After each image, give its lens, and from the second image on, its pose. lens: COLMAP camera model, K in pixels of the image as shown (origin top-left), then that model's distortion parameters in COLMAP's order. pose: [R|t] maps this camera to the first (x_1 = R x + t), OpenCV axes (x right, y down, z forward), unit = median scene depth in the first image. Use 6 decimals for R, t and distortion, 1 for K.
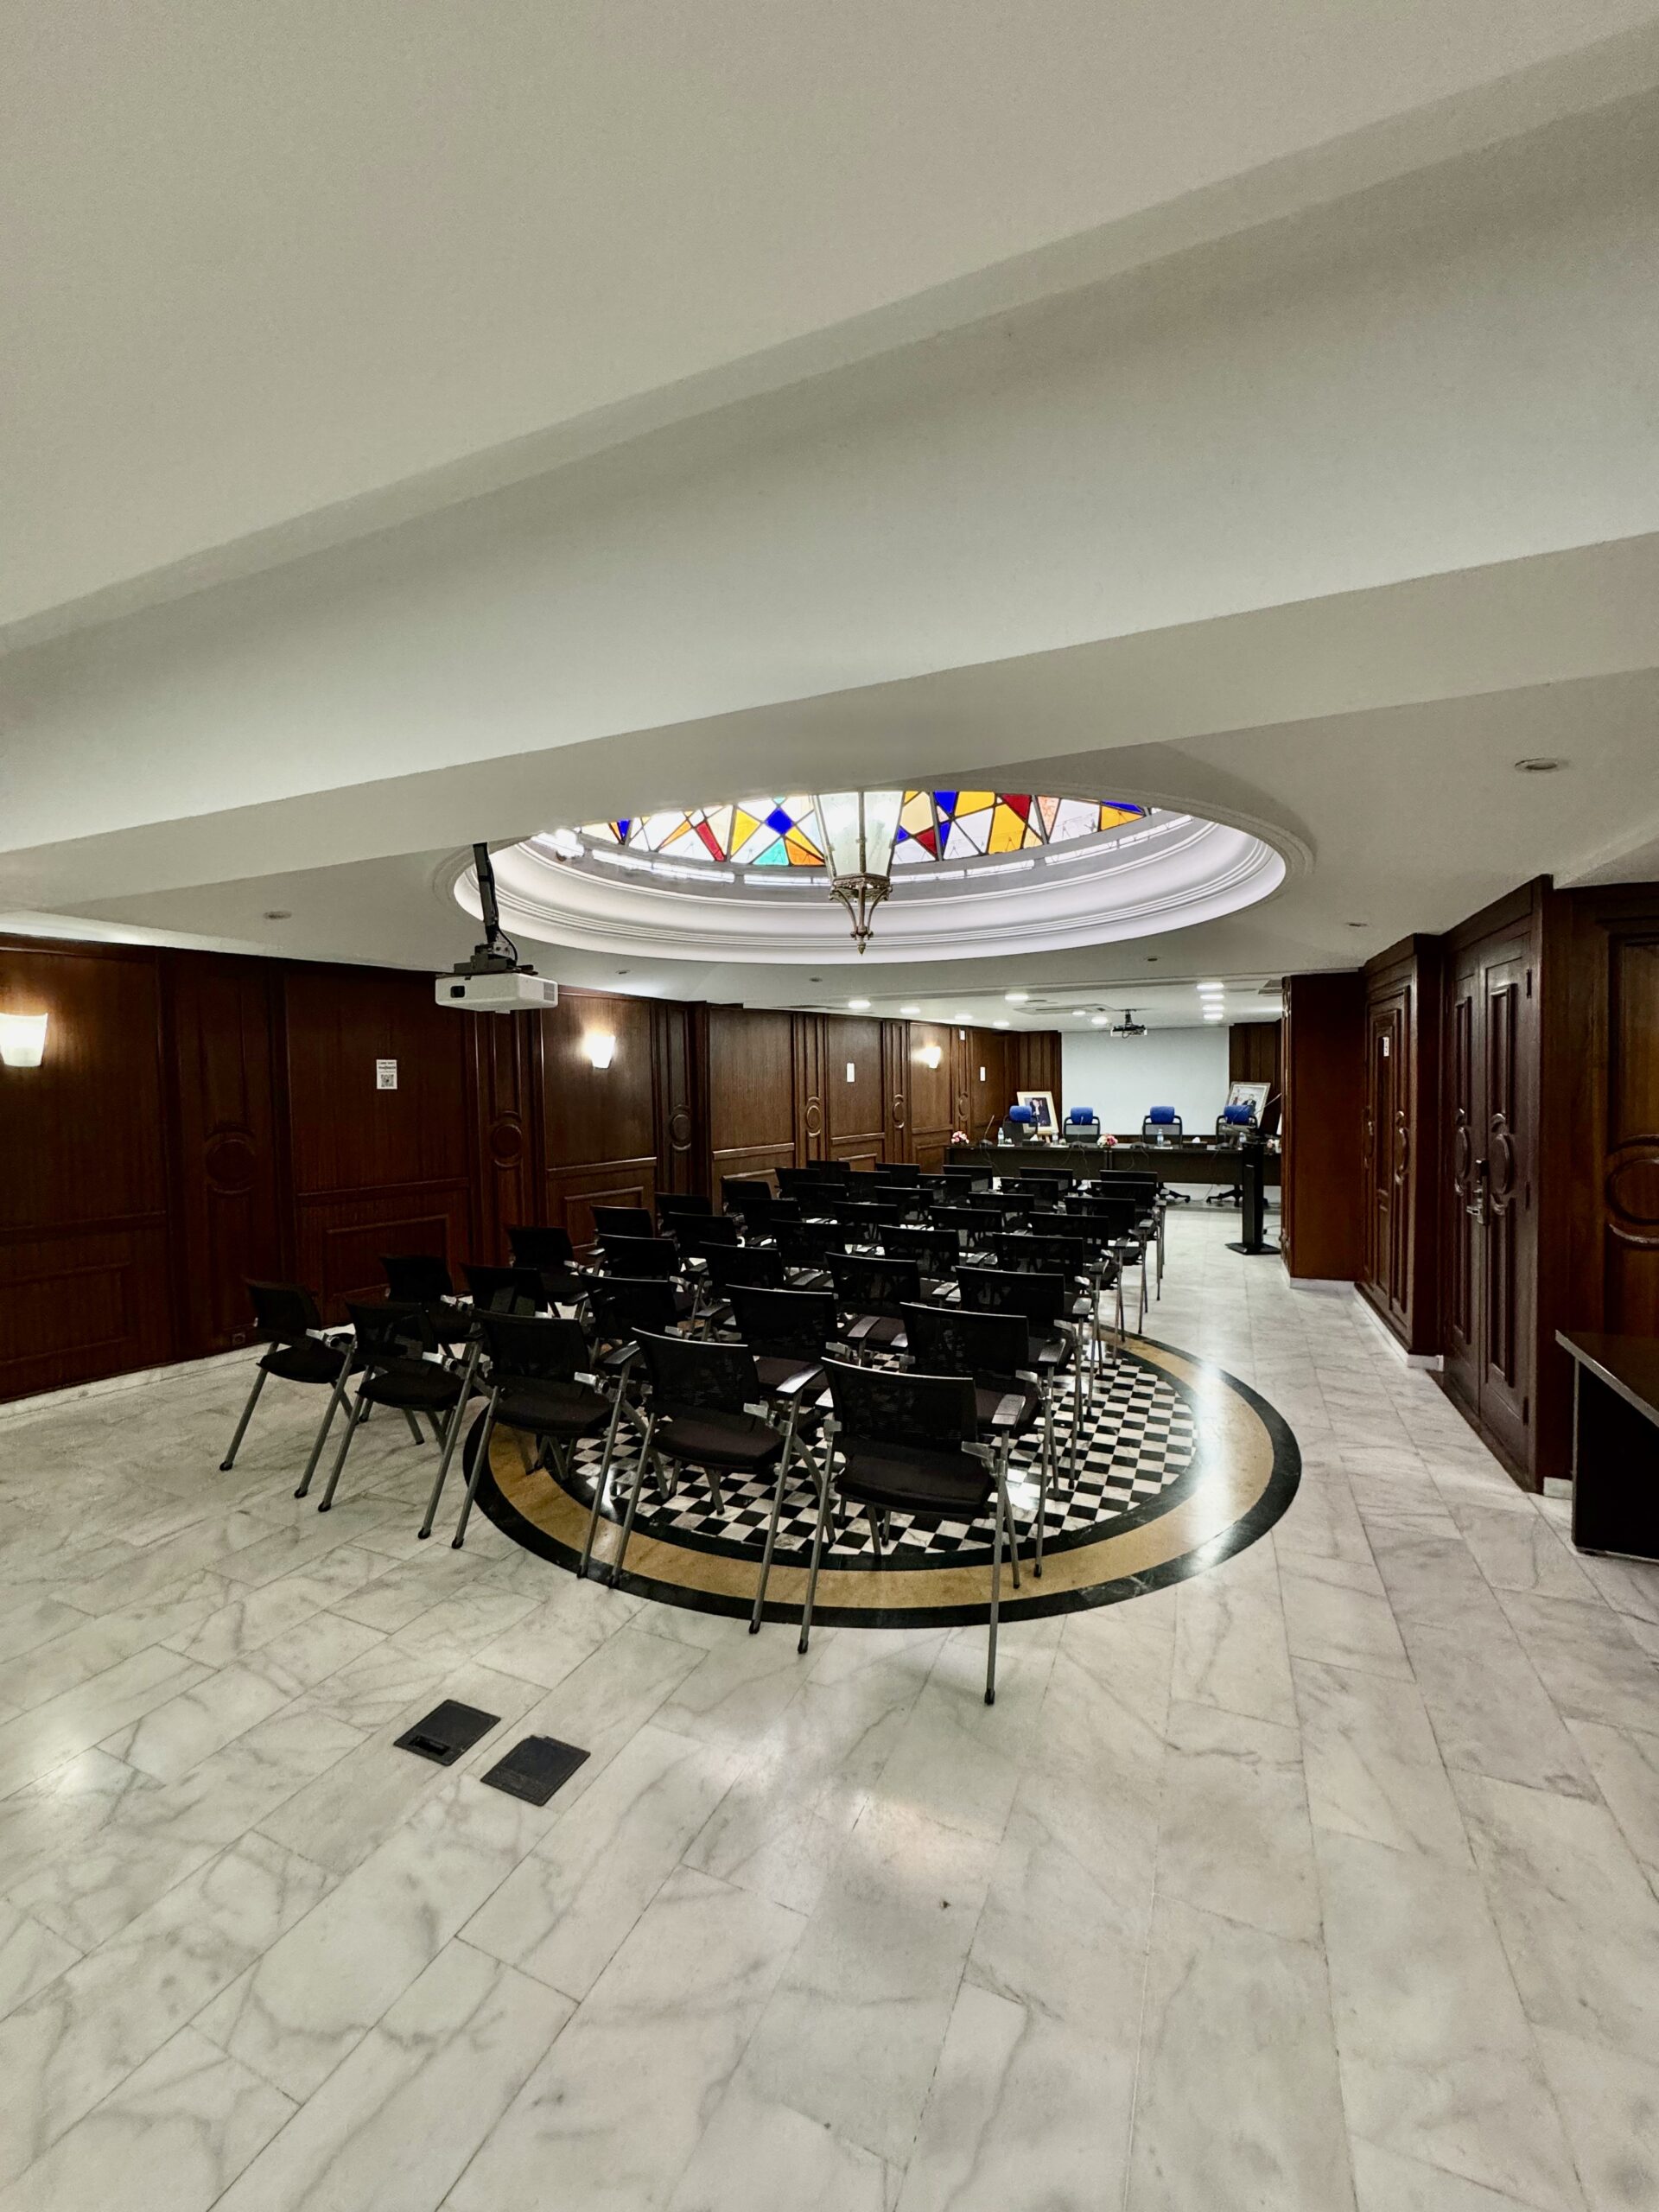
lens RADIAL K [[880.8, 0, 829.5], [0, 880.8, 1106.0], [0, 0, 1]] dist [0.007938, 0.000120]
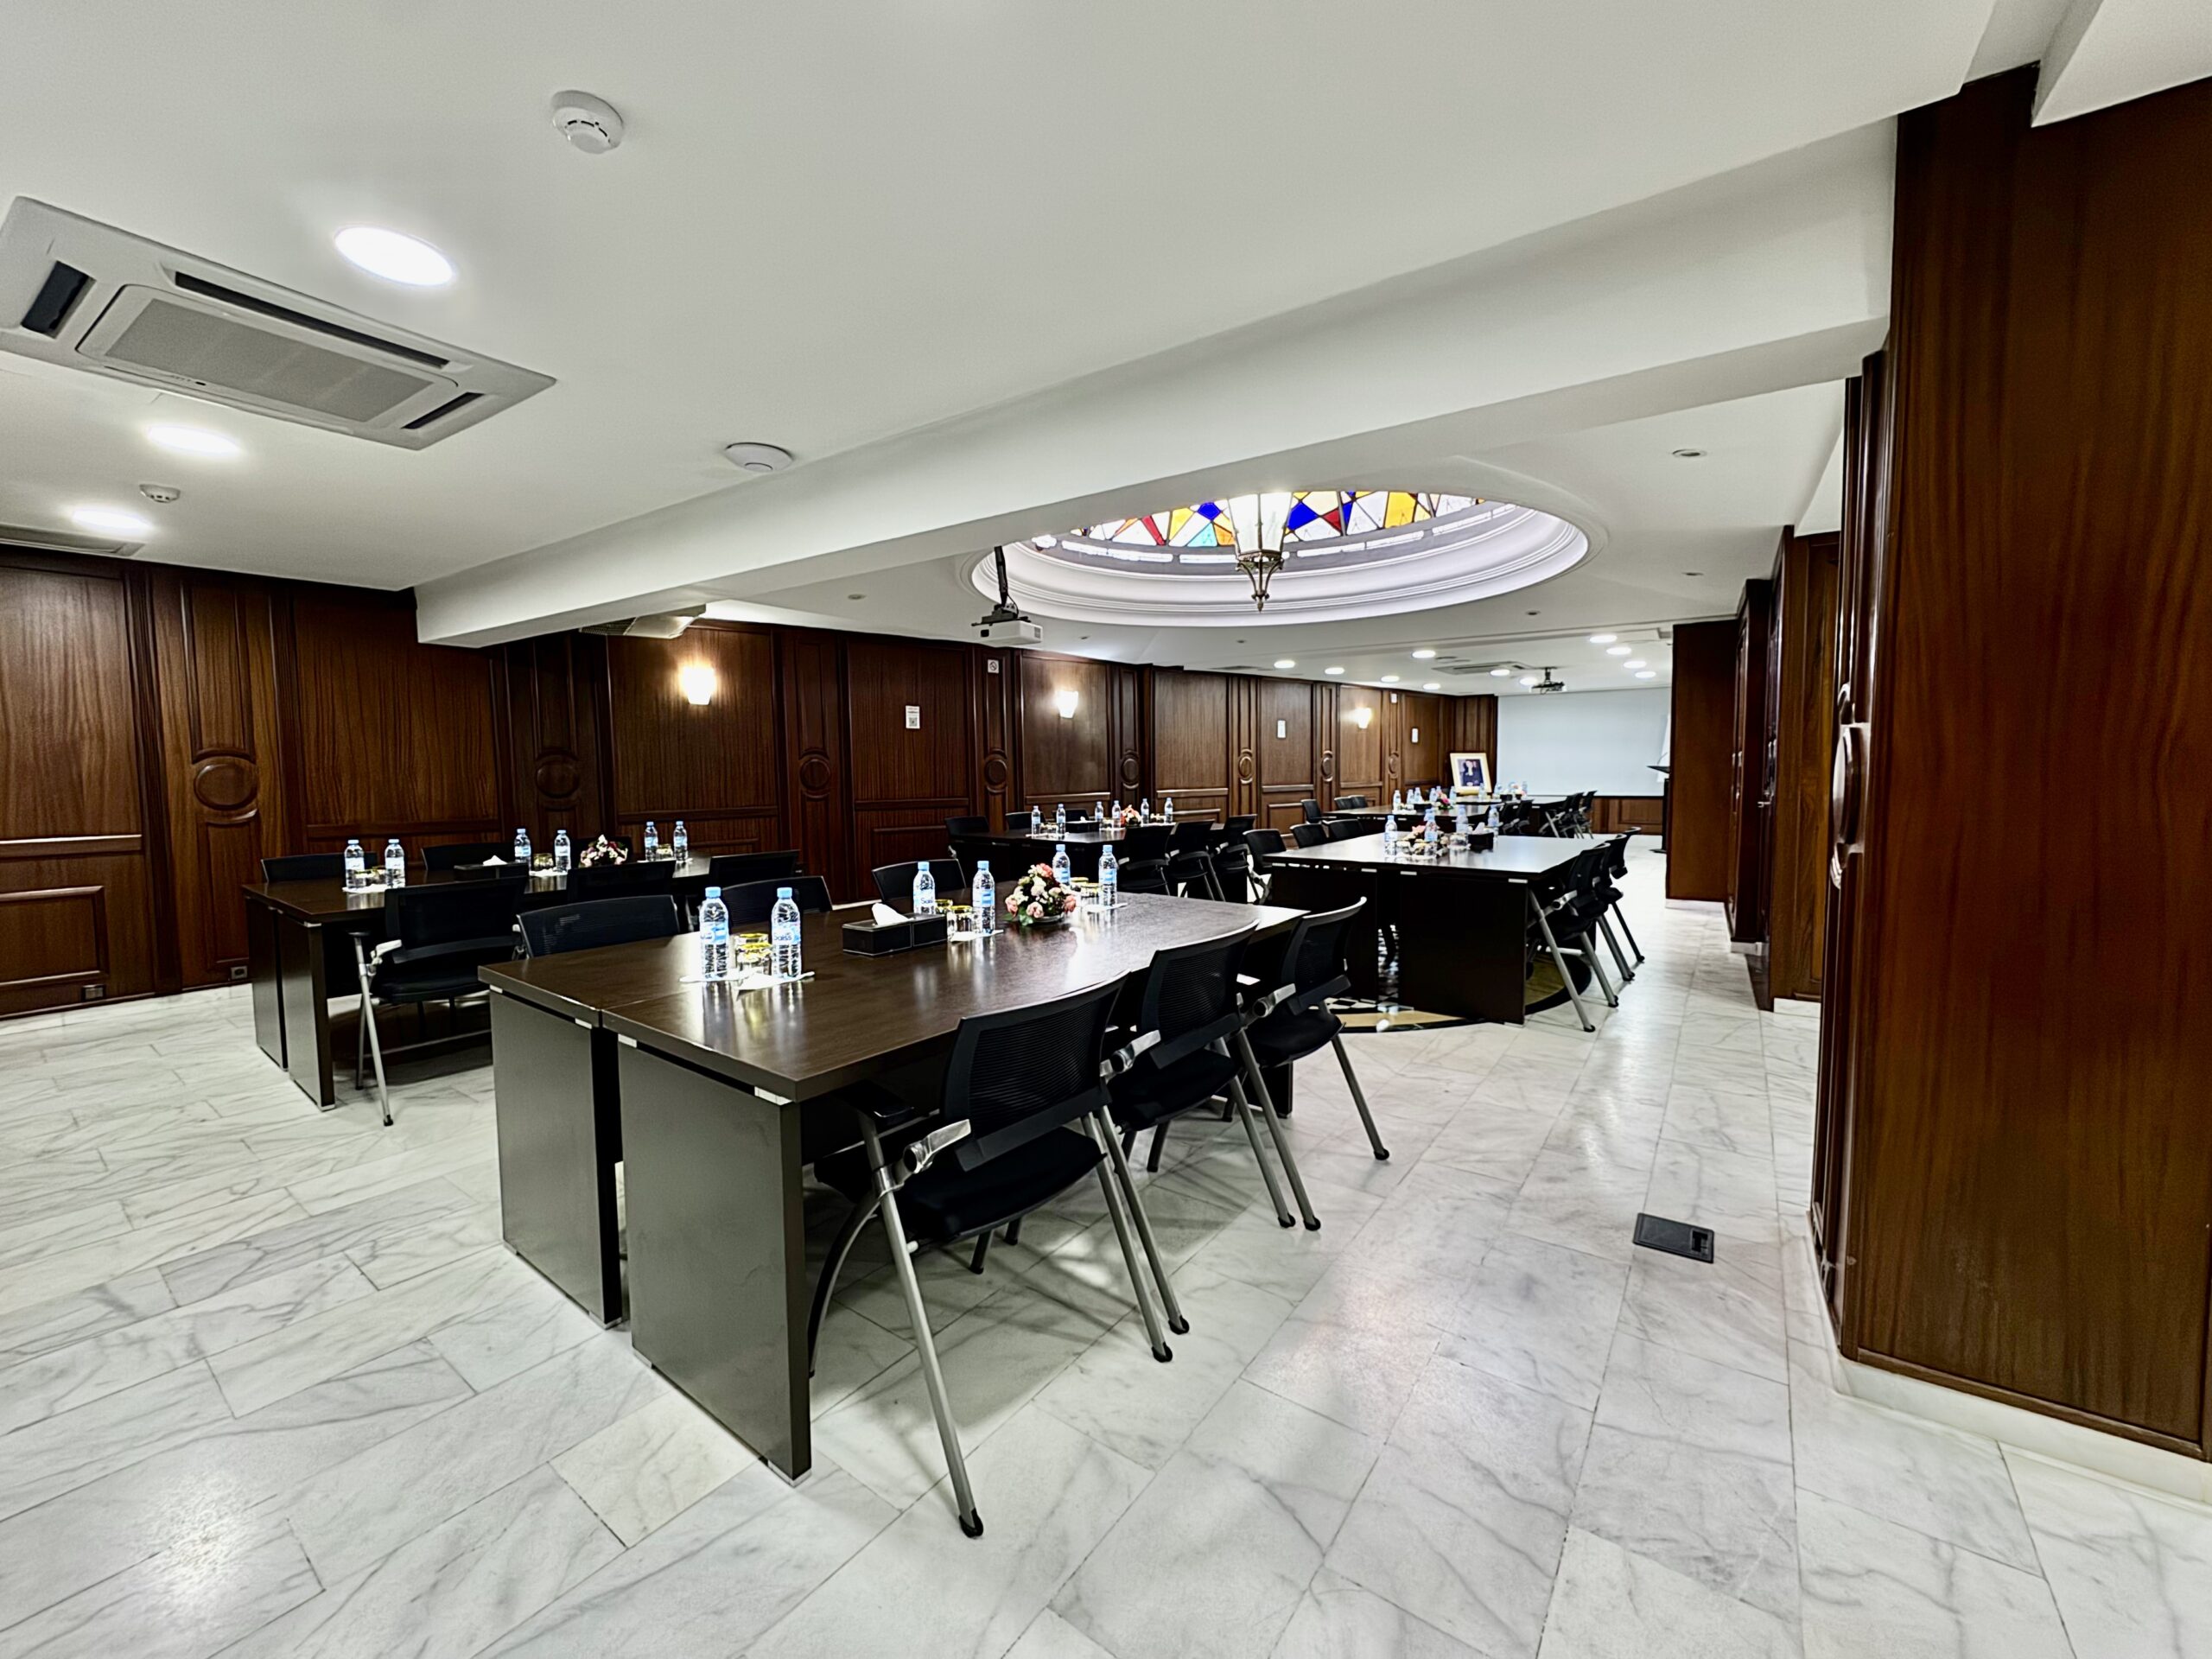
lens RADIAL K [[881.5, 0, 1102.7], [0, 881.5, 821.4], [0, 0, 1]] dist [-0.001553, 0.000069]
pose [[0.977817, 0.017328, -0.208741, 0.062624], [-0.010100, 0.999314, 0.035640, 0.069812], [0.209215, -0.032741, 0.977321, -0.250433]]
